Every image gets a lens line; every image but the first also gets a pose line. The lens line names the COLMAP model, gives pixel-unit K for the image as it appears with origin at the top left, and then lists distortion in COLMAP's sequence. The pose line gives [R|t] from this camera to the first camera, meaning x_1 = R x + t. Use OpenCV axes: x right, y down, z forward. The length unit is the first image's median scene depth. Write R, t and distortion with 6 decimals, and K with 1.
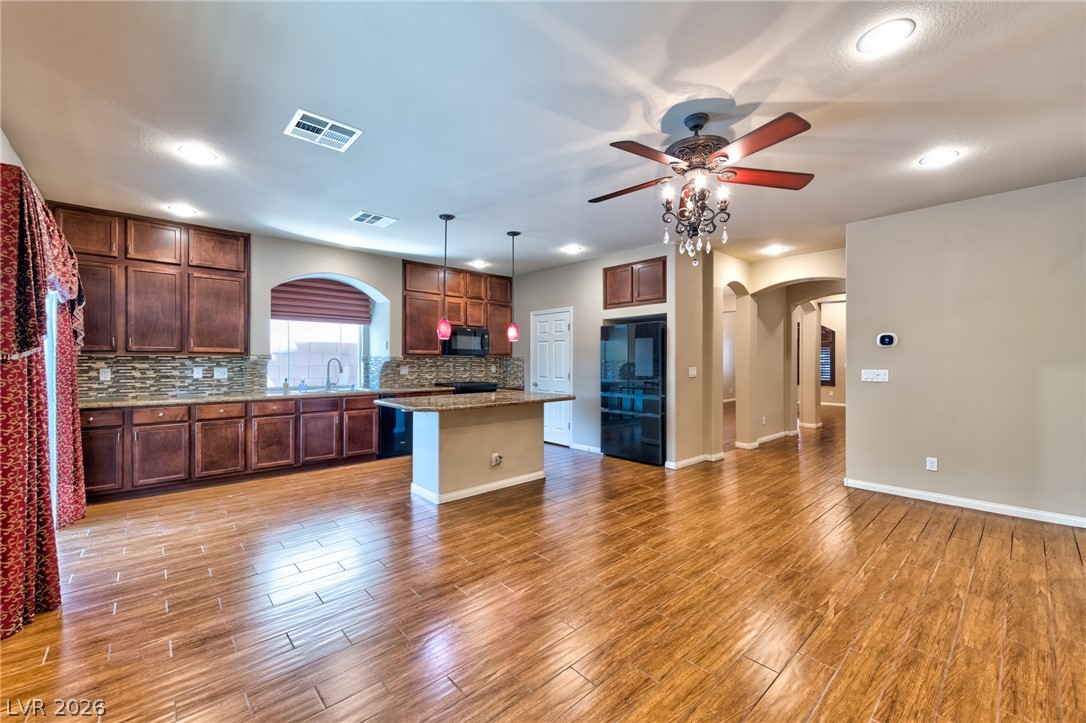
lens RADIAL K [[427.8, 0, 549.3], [0, 427.8, 364.7], [0, 0, 1]] dist [0.014937, -0.000812]
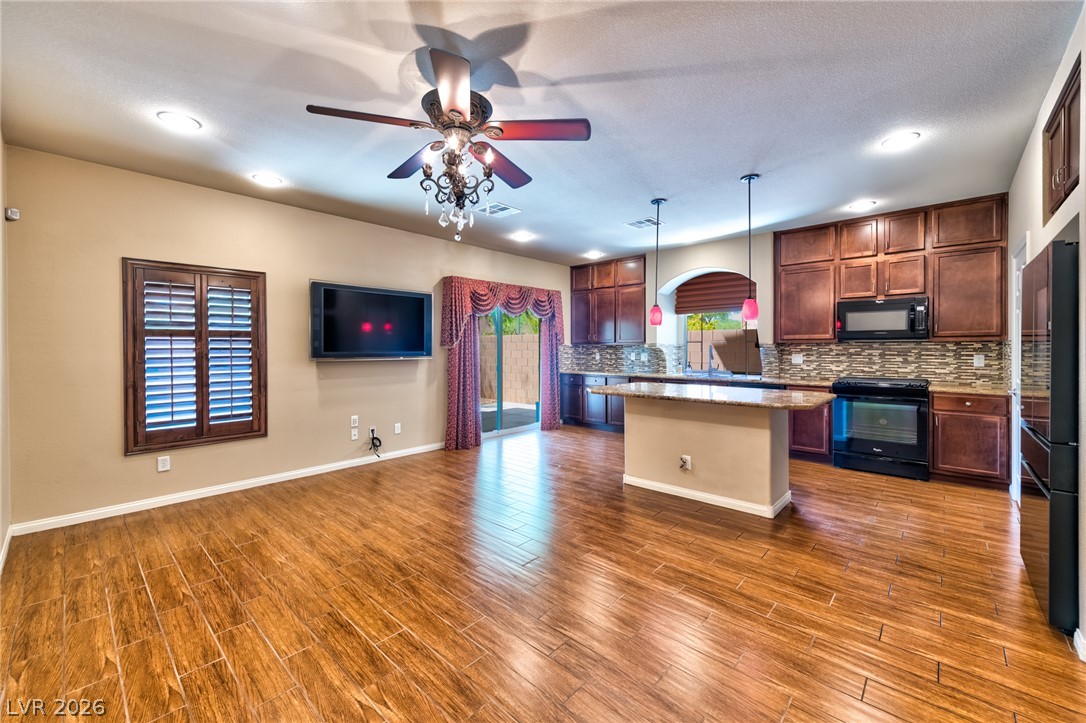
lens RADIAL K [[427.8, 0, 534.0], [0, 427.8, 354.3], [0, 0, 1]] dist [0.014937, -0.000812]
pose [[0.088851, 0.013390, -0.995955, 0.624771], [-0.006258, 0.999897, 0.012885, -0.004899], [0.996025, 0.005088, 0.088926, 0.547807]]
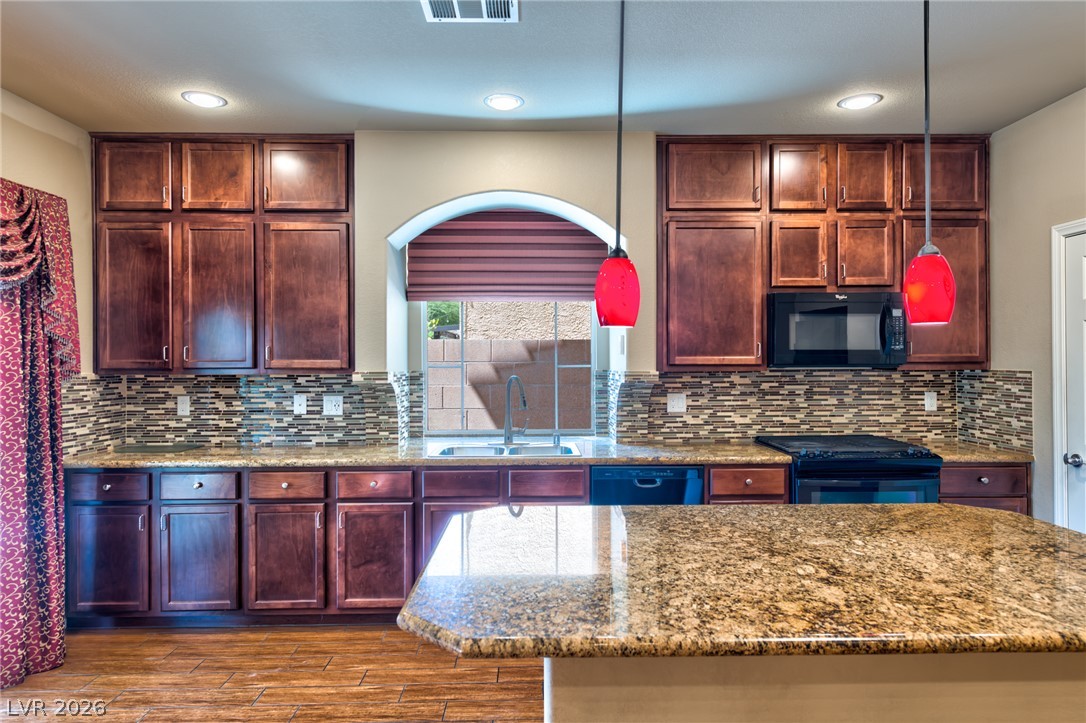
lens RADIAL K [[689.7, 0, 550.9], [0, 689.7, 360.3], [0, 0, 1]] dist [0.022655, -0.006764]
pose [[0.760833, -0.005714, -0.648922, 0.009112], [-0.000571, 0.999955, -0.009474, -0.030543], [0.648947, 0.007579, 0.760796, 0.546373]]
